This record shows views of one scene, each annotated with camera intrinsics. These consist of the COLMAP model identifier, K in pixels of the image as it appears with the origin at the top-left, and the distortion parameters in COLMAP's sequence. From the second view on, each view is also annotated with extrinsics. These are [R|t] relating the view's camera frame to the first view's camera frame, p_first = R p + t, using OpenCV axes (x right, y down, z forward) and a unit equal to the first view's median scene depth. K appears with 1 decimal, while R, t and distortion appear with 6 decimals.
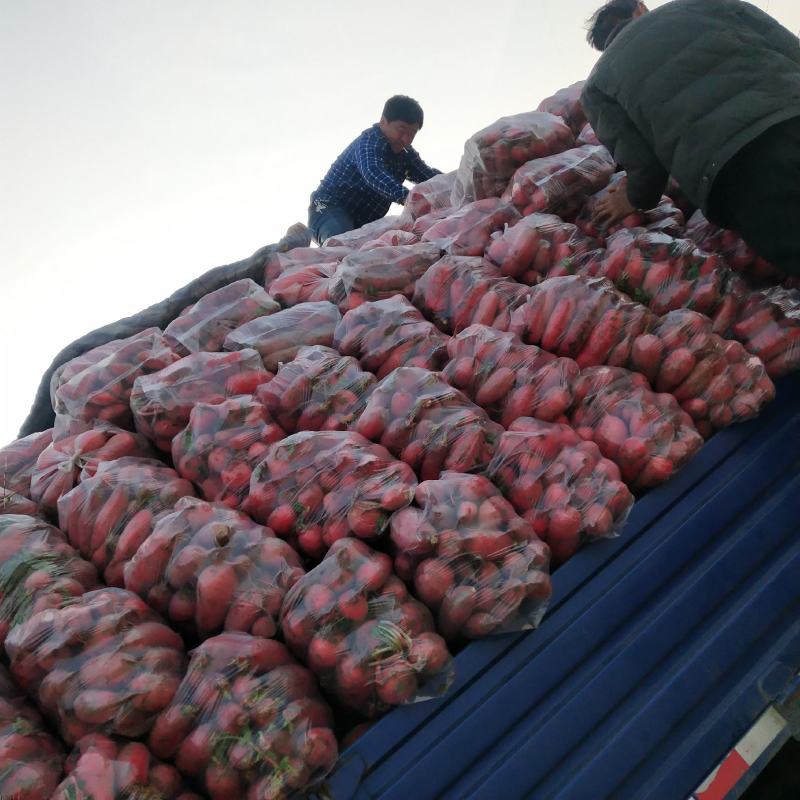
lens RADIAL K [[825.5, 0, 400.0], [0, 825.5, 400.0], [0, 0, 1]] dist [-0.005037, 0.020170]
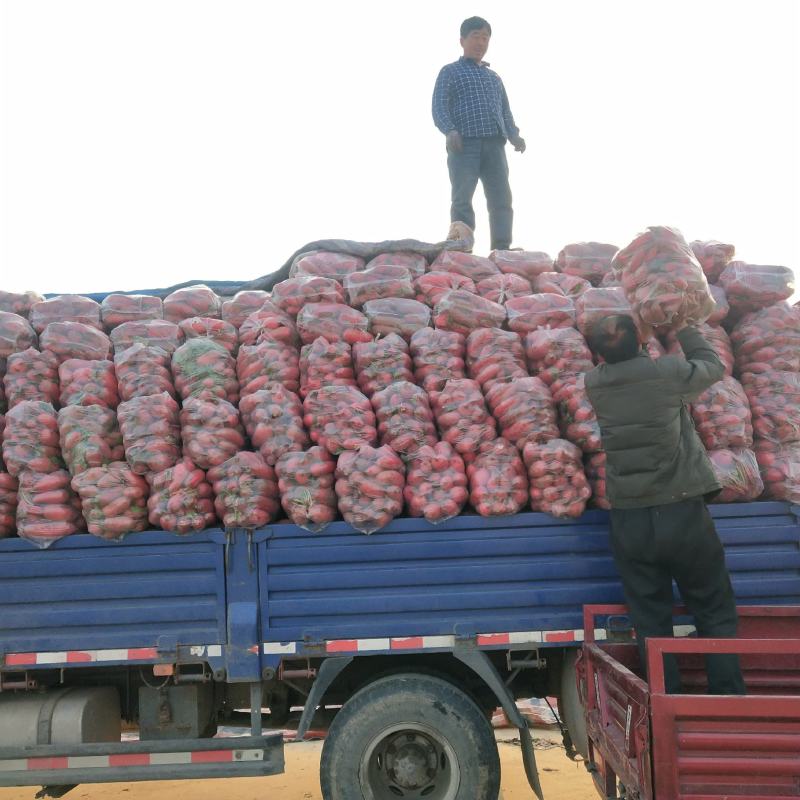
lens RADIAL K [[825.5, 0, 400.0], [0, 825.5, 400.0], [0, 0, 1]] dist [-0.005037, 0.020170]
pose [[0.782454, 0.553791, -0.284749, 0.637614], [-0.443821, 0.816707, 0.368800, -0.812484], [0.436794, -0.162192, 0.884819, -0.762468]]
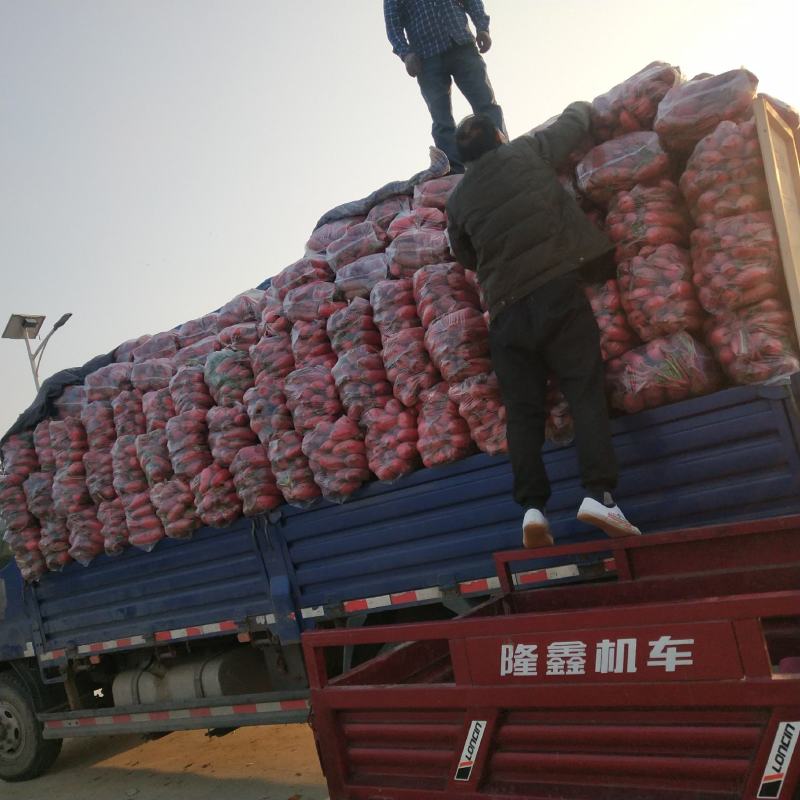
lens RADIAL K [[825.5, 0, 400.0], [0, 825.5, 400.0], [0, 0, 1]] dist [-0.005037, 0.020170]
pose [[0.666078, 0.415152, -0.619668, 1.521598], [0.043042, 0.808008, 0.587598, -1.237737], [0.744639, -0.418057, 0.520327, 0.087981]]
